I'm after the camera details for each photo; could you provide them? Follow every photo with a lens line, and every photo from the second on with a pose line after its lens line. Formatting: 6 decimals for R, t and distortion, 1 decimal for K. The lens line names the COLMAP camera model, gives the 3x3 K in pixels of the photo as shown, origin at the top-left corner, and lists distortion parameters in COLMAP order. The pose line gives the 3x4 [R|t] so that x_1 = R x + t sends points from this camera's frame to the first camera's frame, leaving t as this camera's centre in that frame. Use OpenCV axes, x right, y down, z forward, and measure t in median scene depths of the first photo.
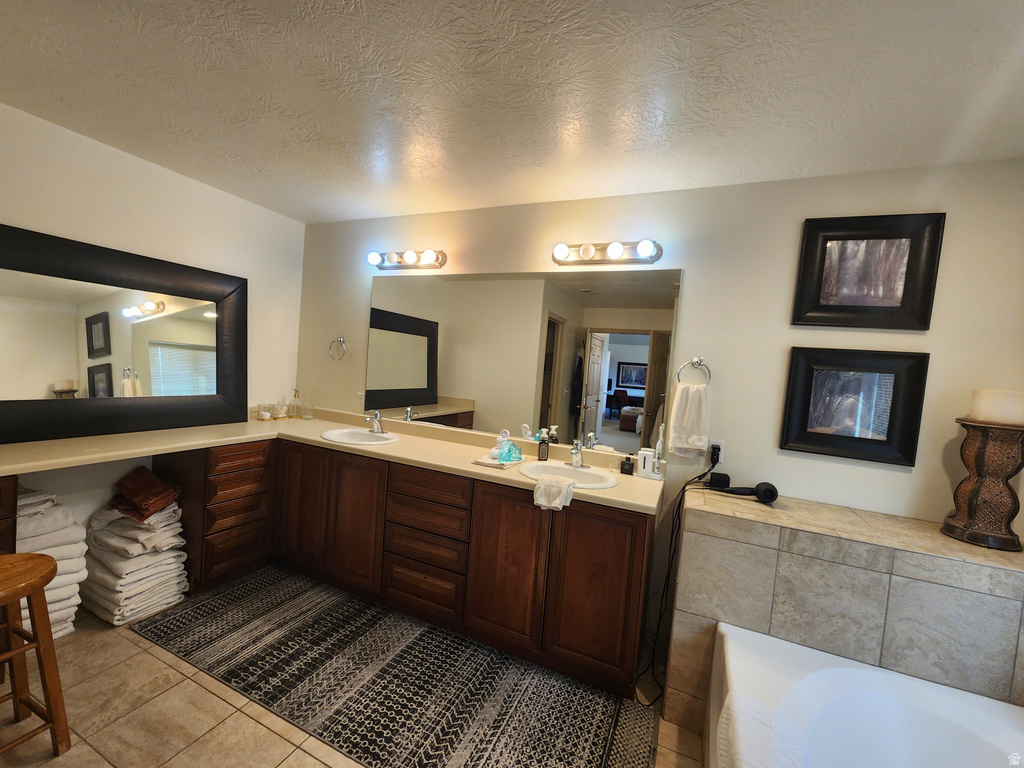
lens RADIAL K [[421.7, 0, 511.5], [0, 421.7, 384.8], [0, 0, 1]] dist [0.000893, -0.000657]
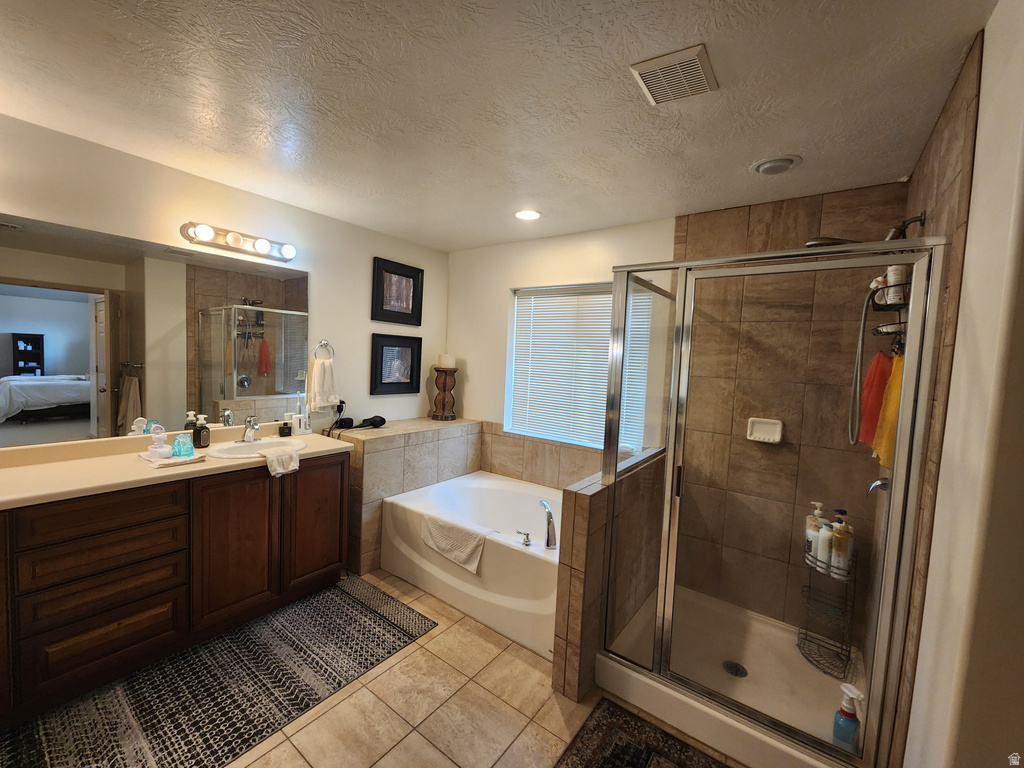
lens RADIAL K [[421.7, 0, 510.0], [0, 421.7, 383.0], [0, 0, 1]] dist [0.000893, -0.000657]
pose [[0.211827, -0.128262, 0.968854, -0.902883], [0.017312, 0.991688, 0.127499, -0.103418], [-0.977154, -0.010235, 0.212286, 0.125854]]
